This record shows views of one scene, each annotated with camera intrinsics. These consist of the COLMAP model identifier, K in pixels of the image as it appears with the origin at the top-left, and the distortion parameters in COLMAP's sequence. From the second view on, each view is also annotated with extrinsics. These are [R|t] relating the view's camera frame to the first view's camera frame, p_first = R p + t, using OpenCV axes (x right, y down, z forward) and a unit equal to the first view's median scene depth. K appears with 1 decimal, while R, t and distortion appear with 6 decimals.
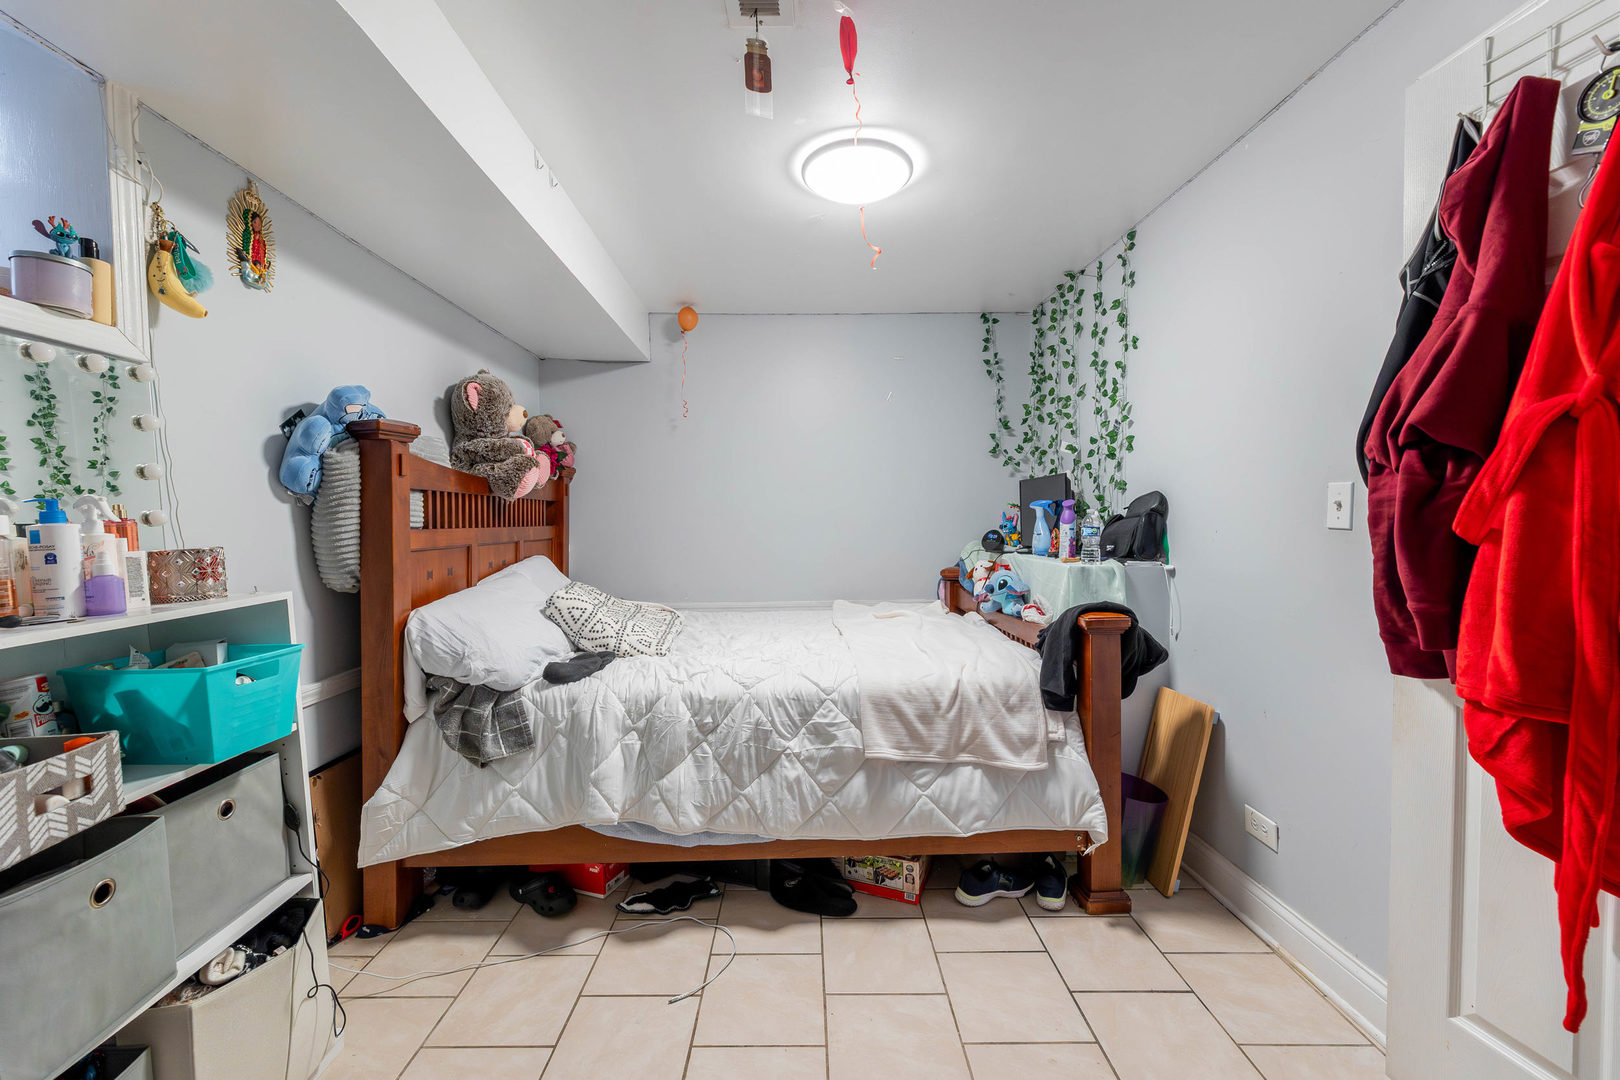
lens RADIAL K [[653.3, 0, 778.7], [0, 653.3, 535.3], [0, 0, 1]] dist [-0.001370, -0.000098]
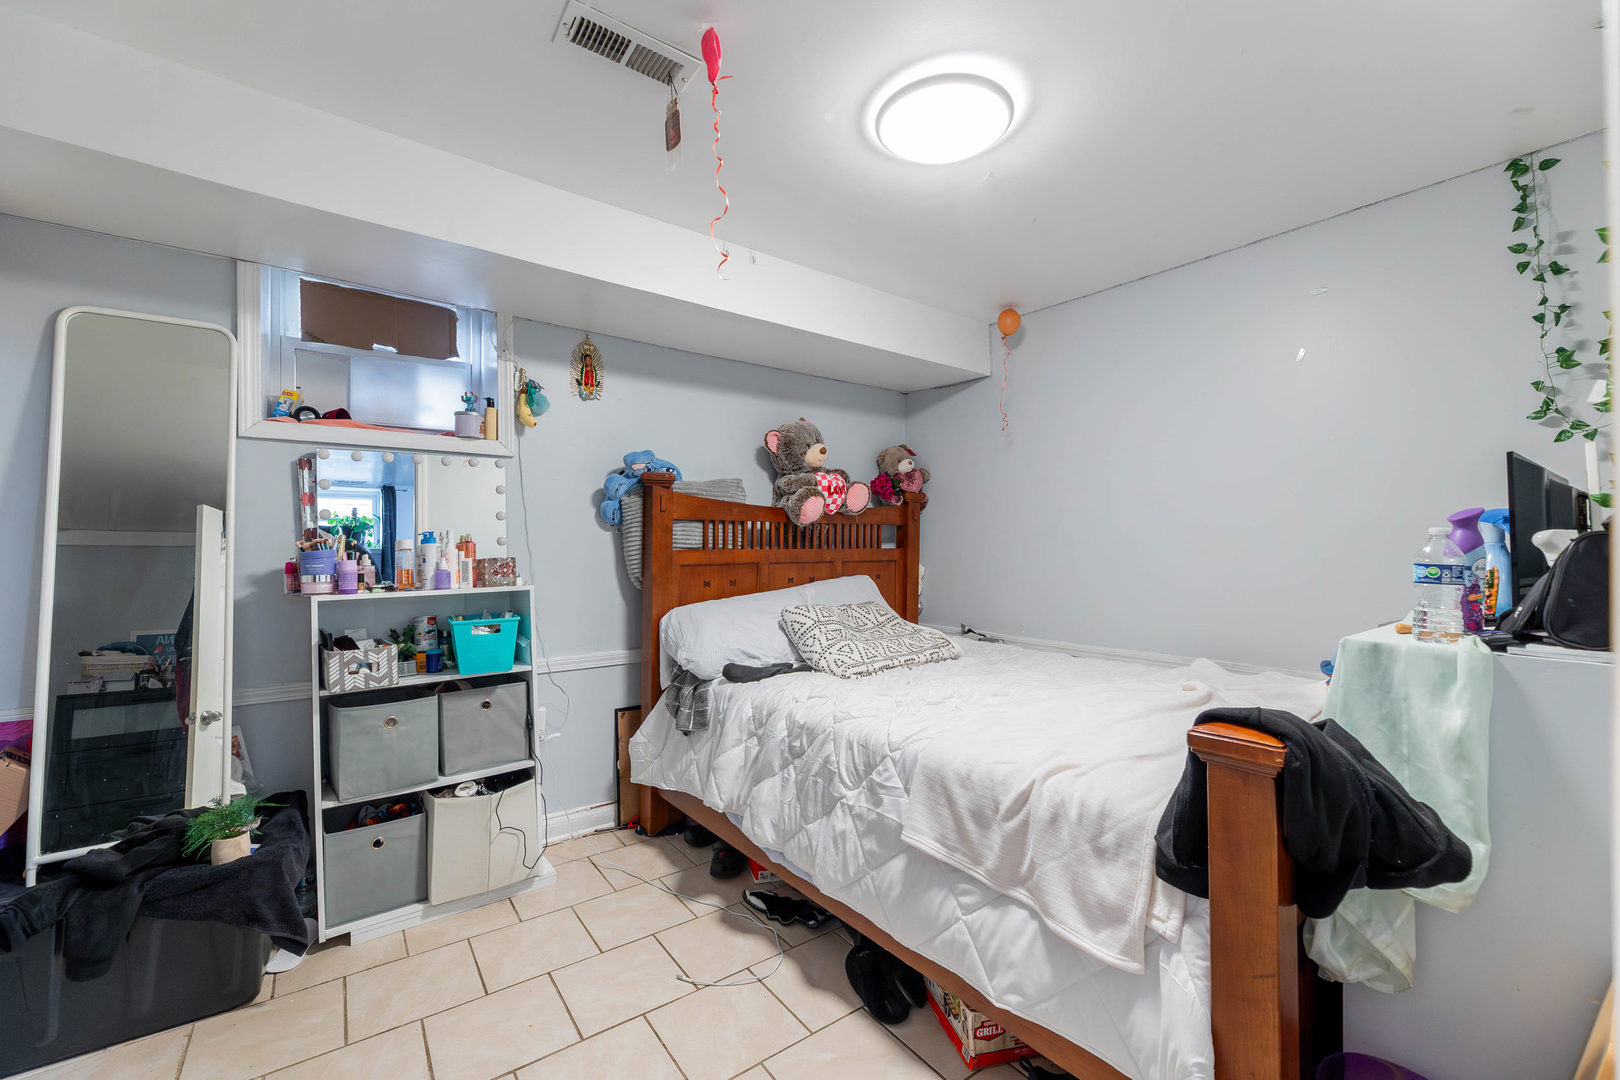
lens RADIAL K [[653.3, 0, 802.0], [0, 653.3, 539.2], [0, 0, 1]] dist [-0.001370, -0.000098]
pose [[0.592448, 0.000926, -0.805608, 0.705869], [-0.024116, 0.999572, -0.016585, -0.014652], [0.805248, 0.029254, 0.592216, 0.404468]]
